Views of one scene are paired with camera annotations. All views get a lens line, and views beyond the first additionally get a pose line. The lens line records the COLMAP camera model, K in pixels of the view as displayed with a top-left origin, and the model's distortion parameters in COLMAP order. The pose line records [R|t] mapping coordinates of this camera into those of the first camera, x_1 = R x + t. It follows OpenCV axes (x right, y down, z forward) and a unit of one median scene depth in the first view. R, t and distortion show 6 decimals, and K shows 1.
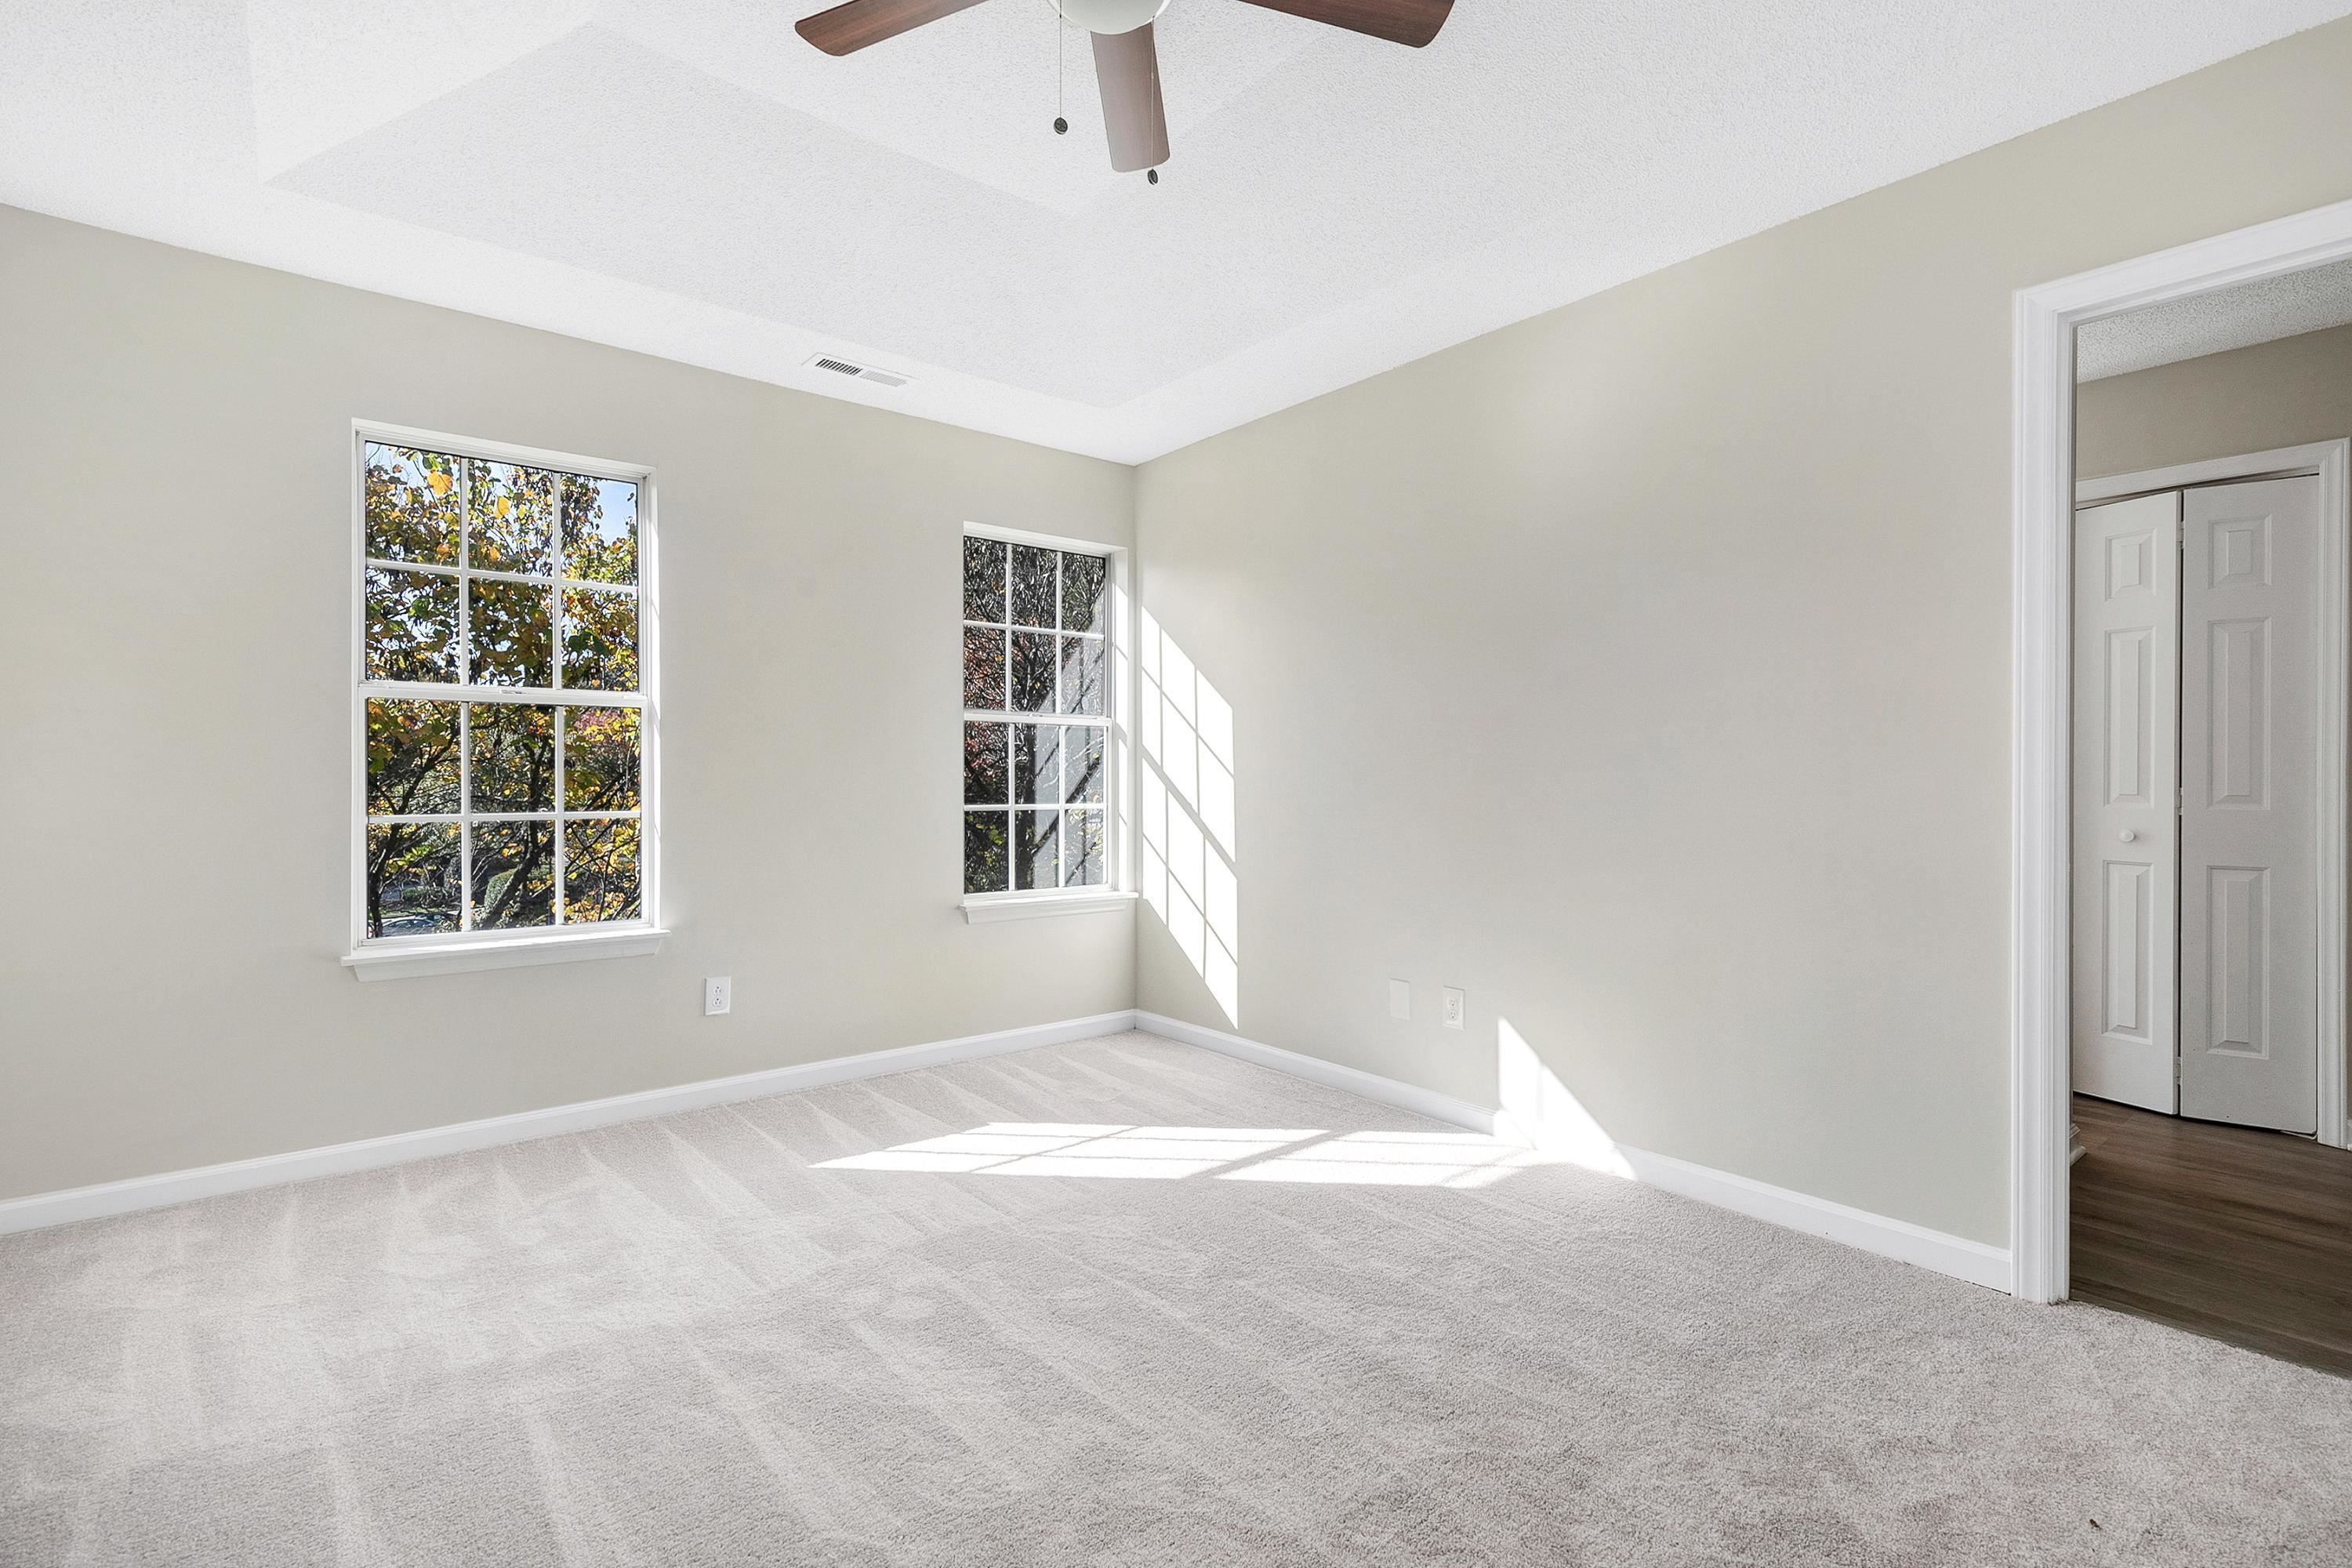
lens RADIAL K [[1092.3, 0, 1139.9], [0, 1092.3, 789.2], [0, 0, 1]] dist [0.007401, -0.000377]
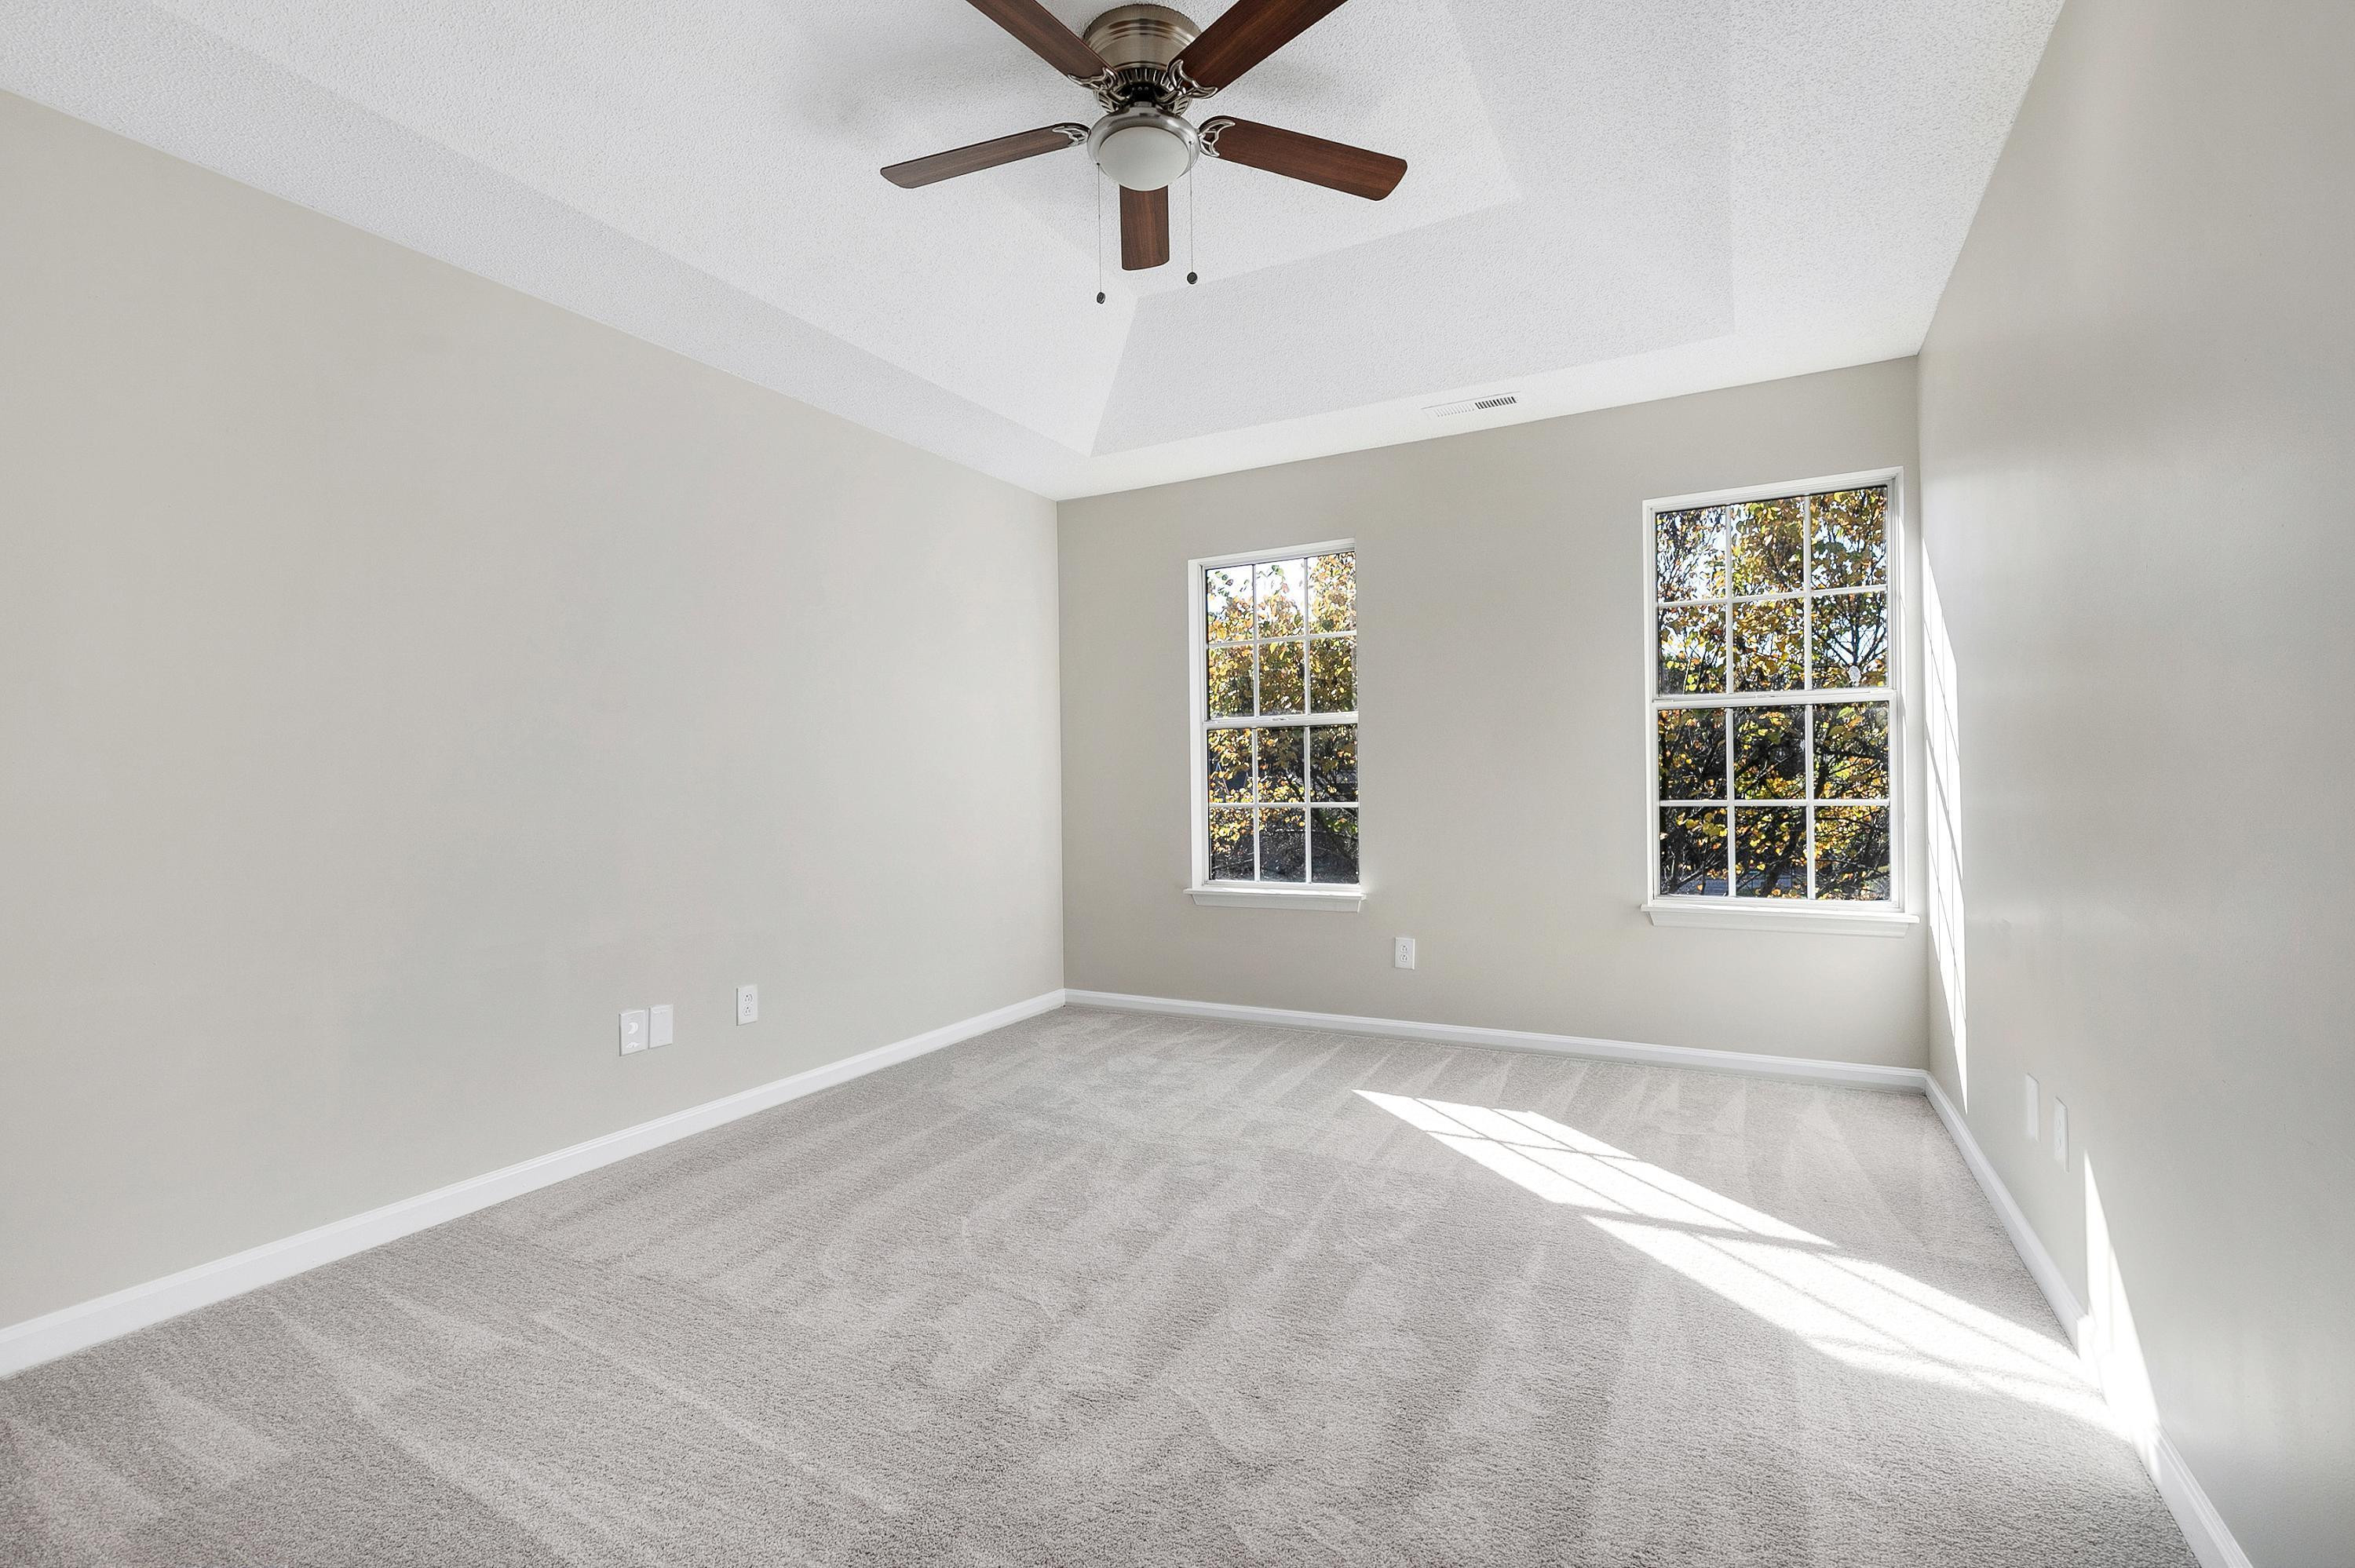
lens RADIAL K [[1134.0, 0, 1179.6], [0, 1134.0, 791.3], [0, 0, 1]] dist [-0.001254, -0.000593]
pose [[0.378587, 0.010204, -0.925510, 0.766316], [0.010173, 0.999833, 0.015185, -0.015752], [0.925510, -0.015164, 0.378420, 0.316657]]
